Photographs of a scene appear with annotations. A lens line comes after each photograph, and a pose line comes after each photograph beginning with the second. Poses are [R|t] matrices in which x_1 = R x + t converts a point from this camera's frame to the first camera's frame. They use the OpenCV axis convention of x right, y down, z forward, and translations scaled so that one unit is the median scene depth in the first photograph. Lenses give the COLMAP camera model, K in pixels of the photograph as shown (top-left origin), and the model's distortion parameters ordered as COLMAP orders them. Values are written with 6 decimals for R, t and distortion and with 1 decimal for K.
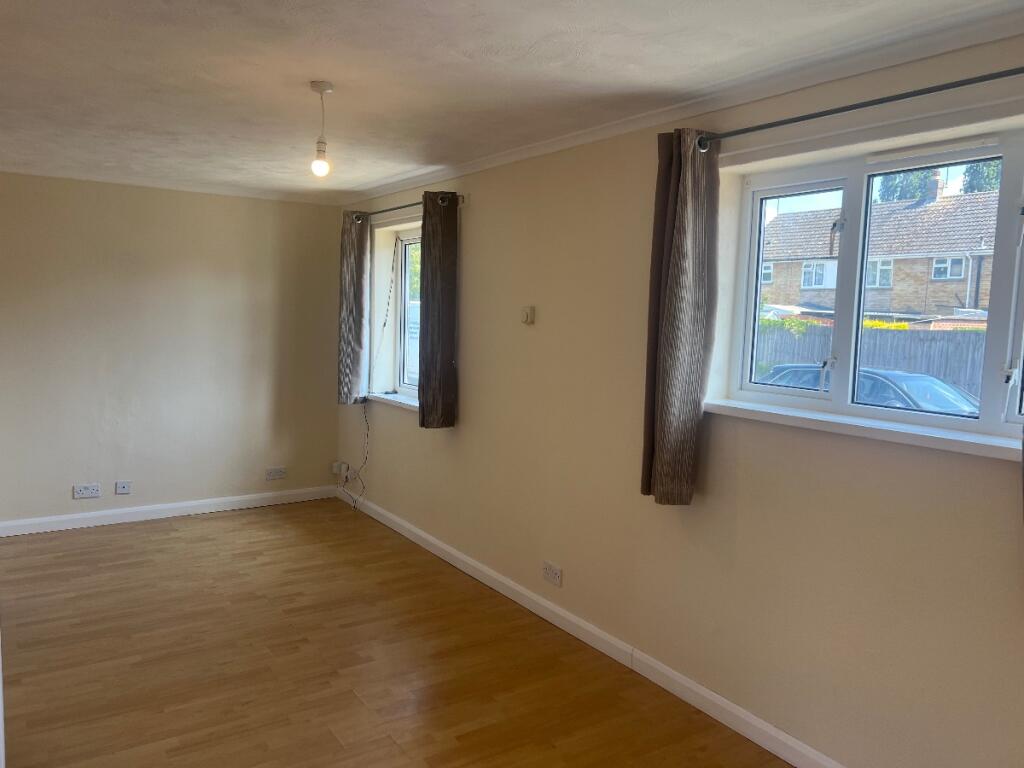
lens RADIAL K [[761.0, 0, 515.2], [0, 761.0, 381.1], [0, 0, 1]] dist [0.029291, -0.033071]
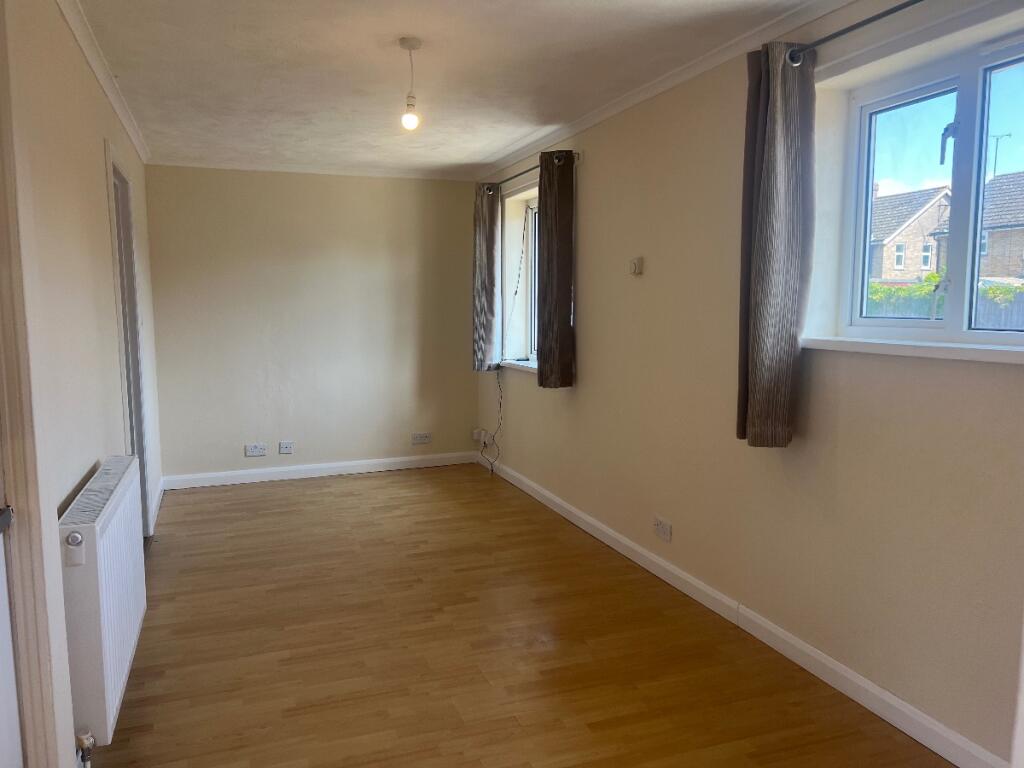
lens RADIAL K [[761.0, 0, 521.9], [0, 761.0, 385.3], [0, 0, 1]] dist [0.029291, -0.033071]
pose [[0.972448, -0.010176, -0.232899, 0.102868], [0.013015, 0.999858, 0.010660, 0.055559], [0.232757, -0.013397, 0.972443, 0.010856]]
